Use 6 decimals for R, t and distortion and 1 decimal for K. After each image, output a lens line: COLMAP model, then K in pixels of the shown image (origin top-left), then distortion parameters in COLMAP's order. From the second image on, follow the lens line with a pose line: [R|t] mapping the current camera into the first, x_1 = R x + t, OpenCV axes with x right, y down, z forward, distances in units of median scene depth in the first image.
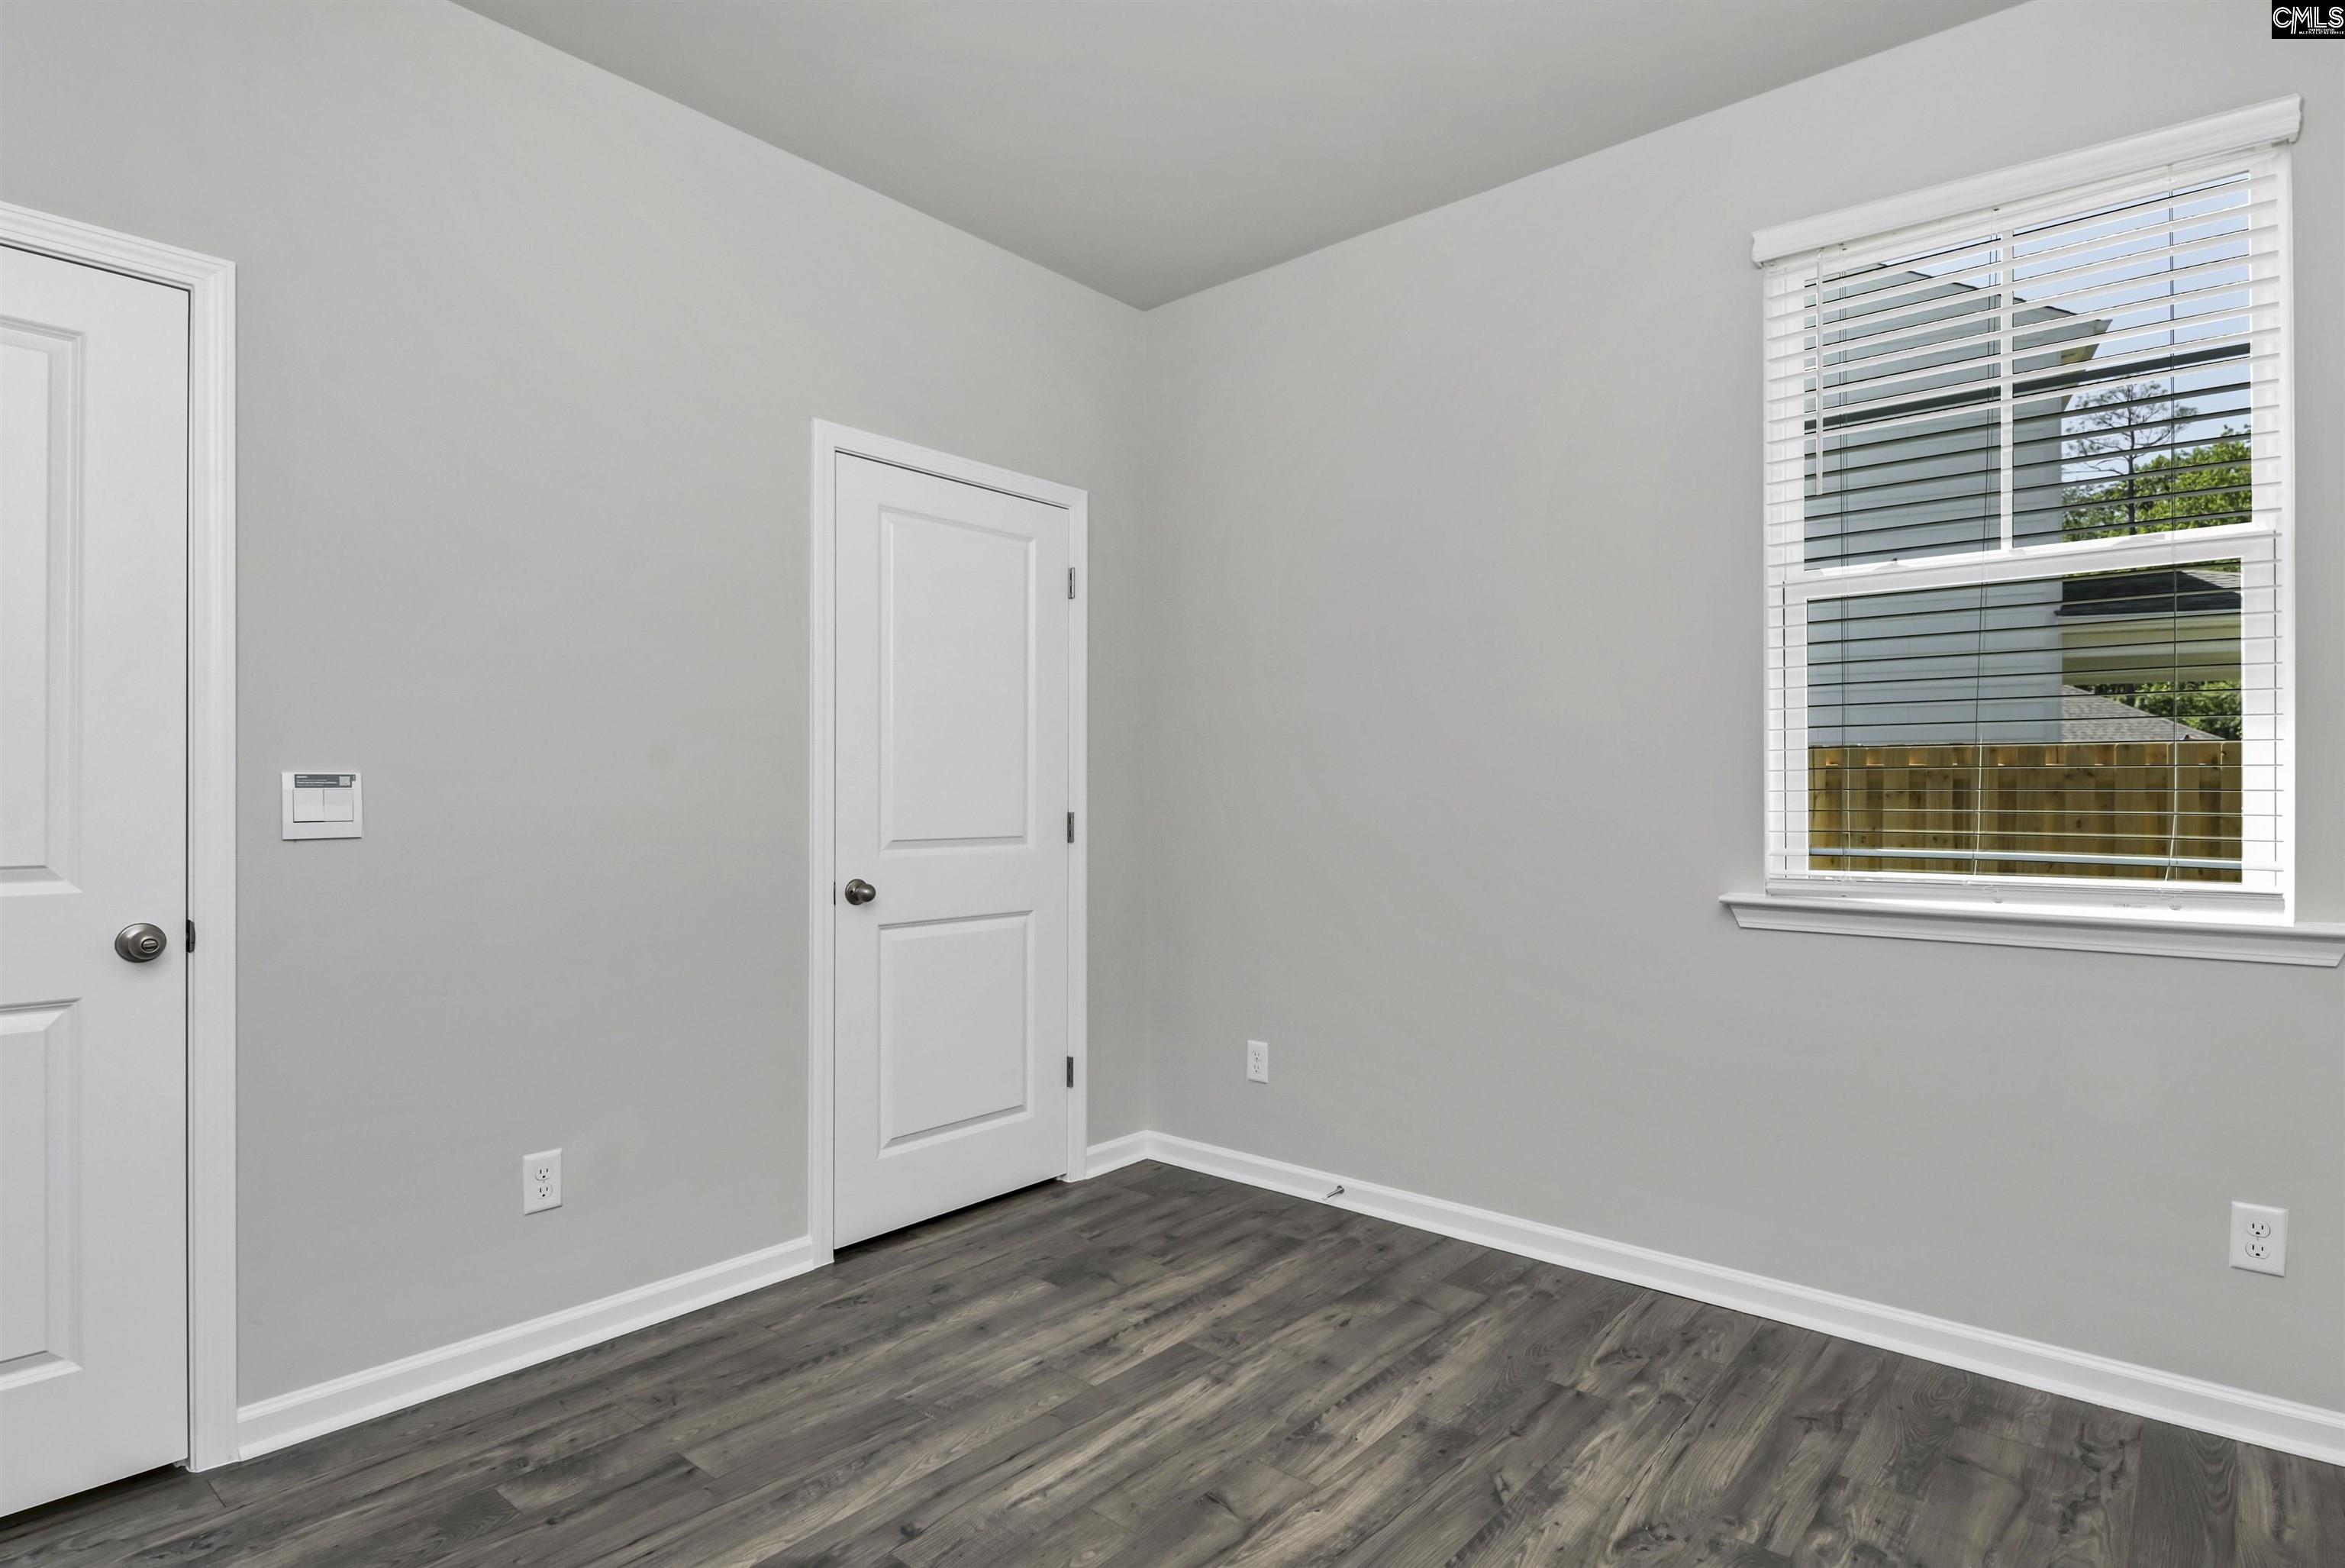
lens RADIAL K [[1202.4, 0, 1161.7], [0, 1202.4, 784.6], [0, 0, 1]] dist [-0.006282, -0.003551]
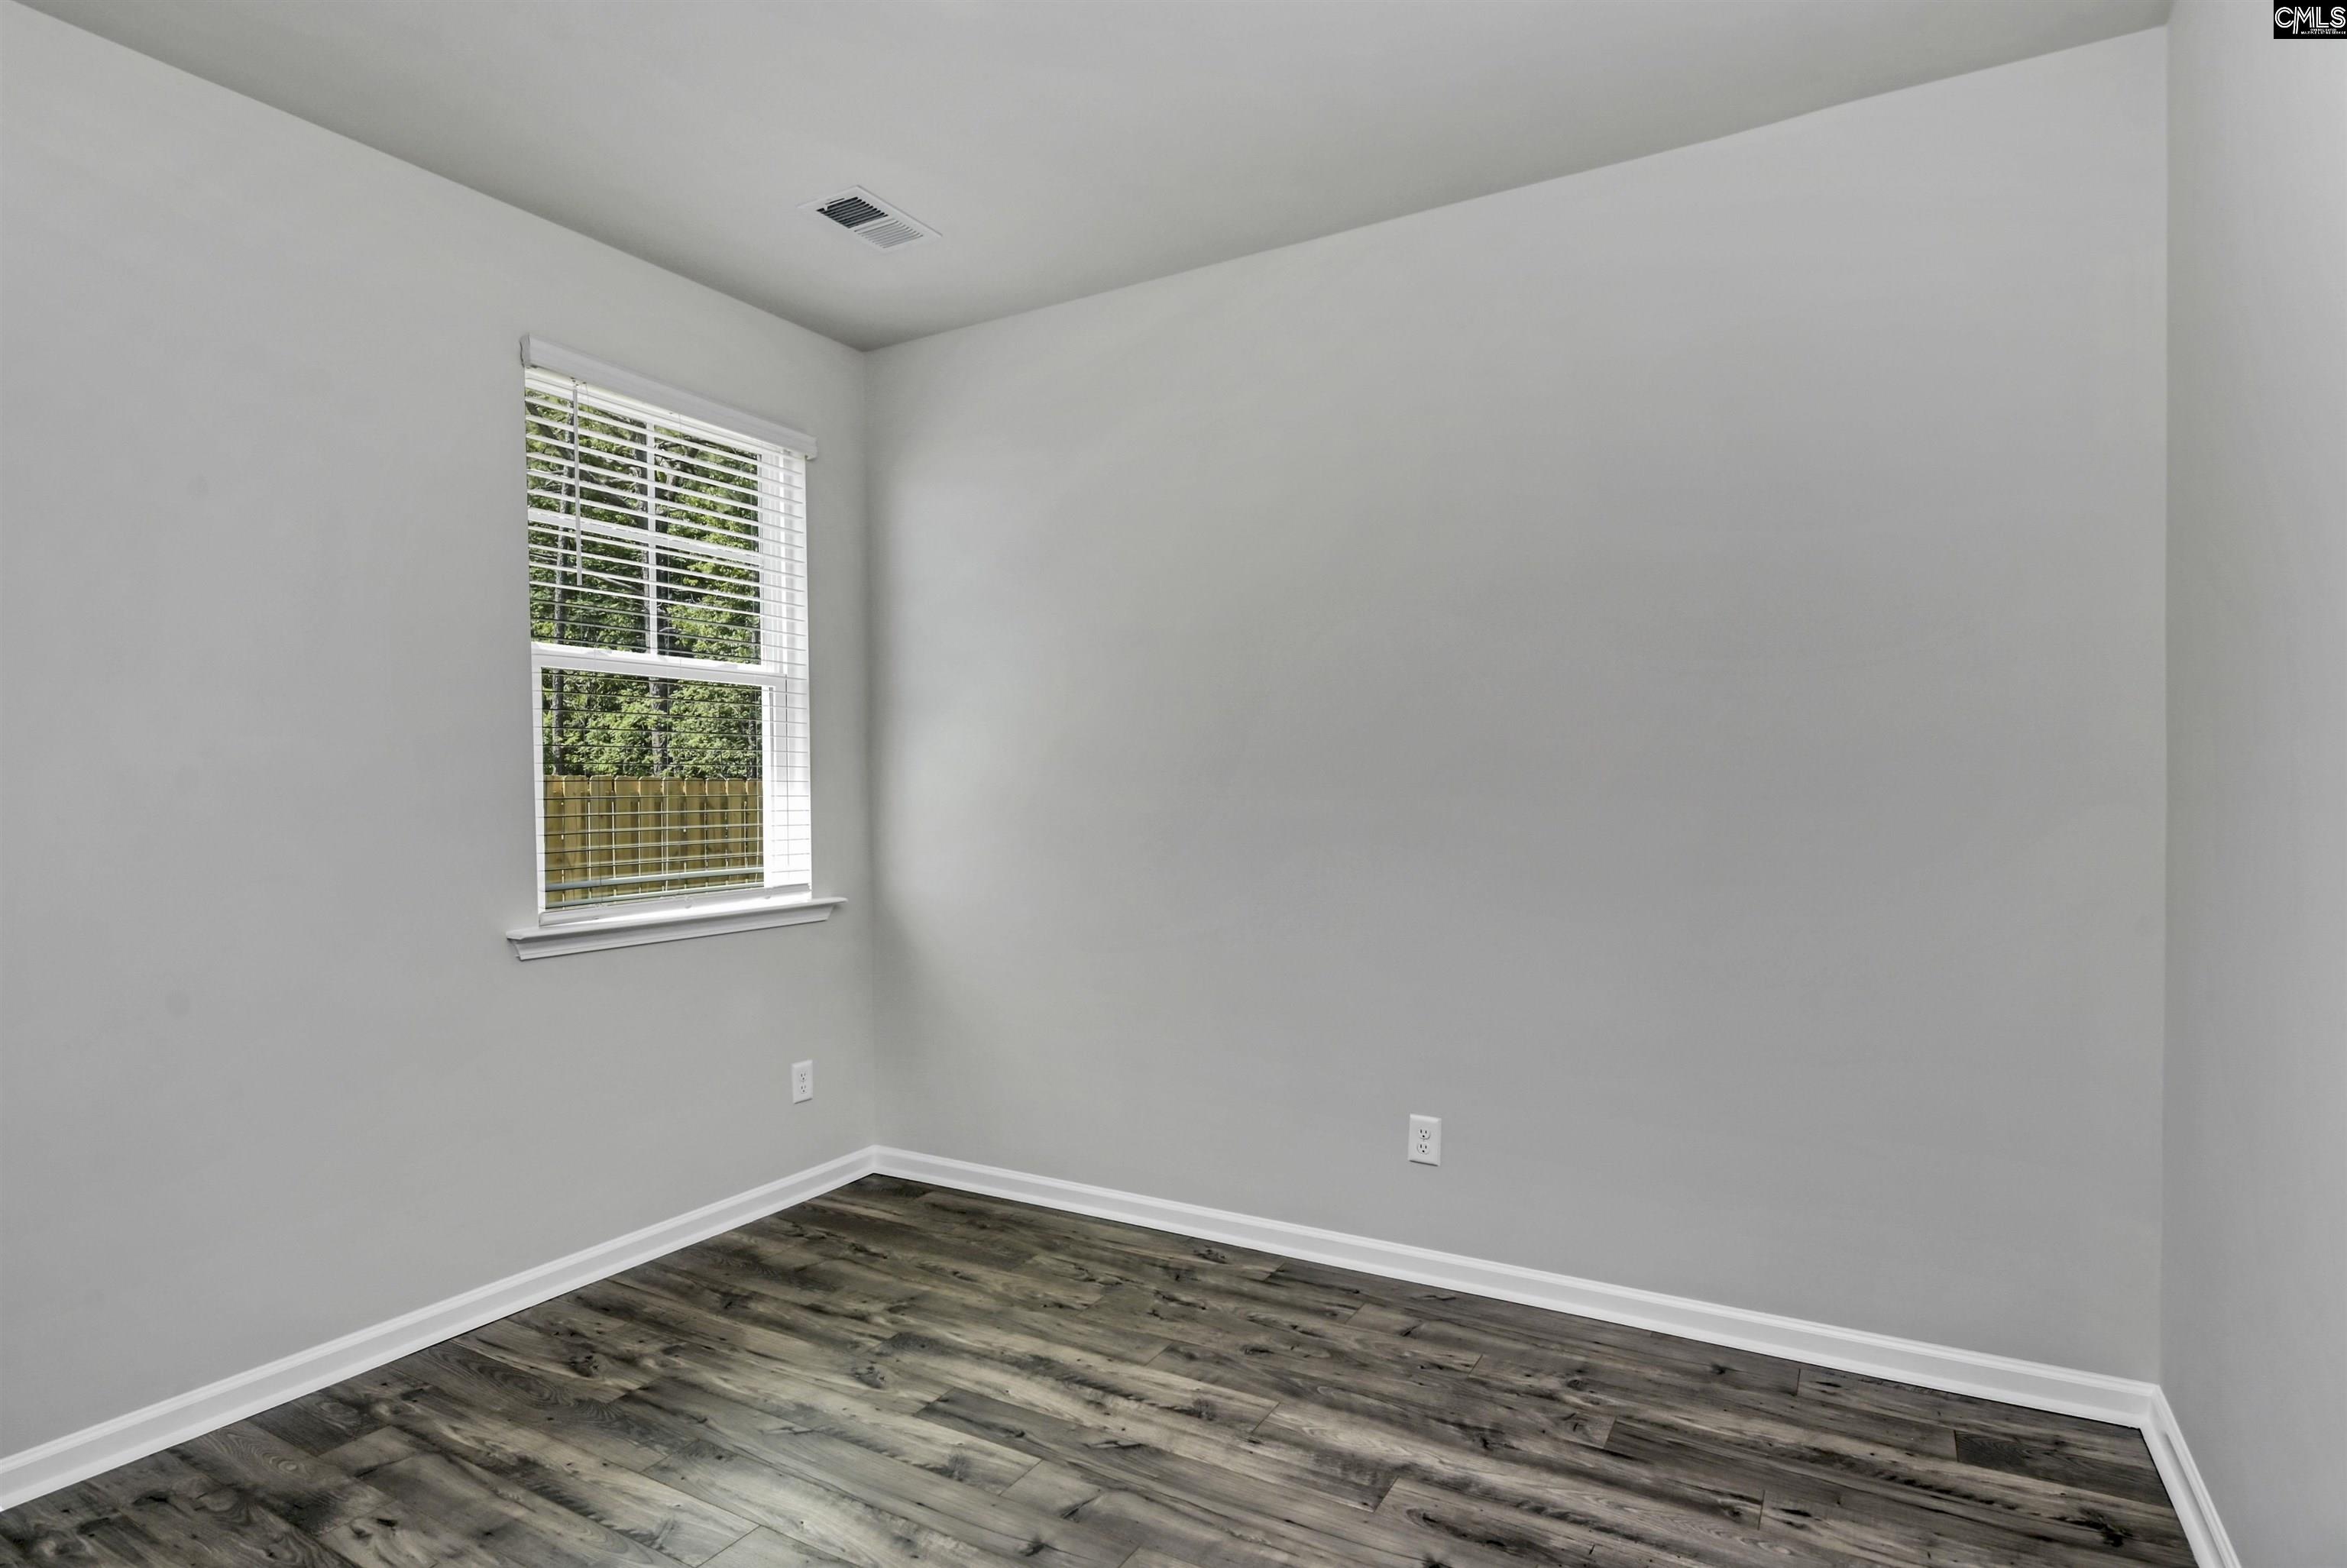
lens RADIAL K [[1203.2, 0, 1166.1], [0, 1203.2, 797.7], [0, 0, 1]] dist [-0.006282, -0.003551]
pose [[-0.178079, -0.011737, 0.983946, -0.811765], [-0.003047, 0.999931, 0.011377, -0.051298], [-0.984011, -0.000972, -0.178103, 0.714761]]
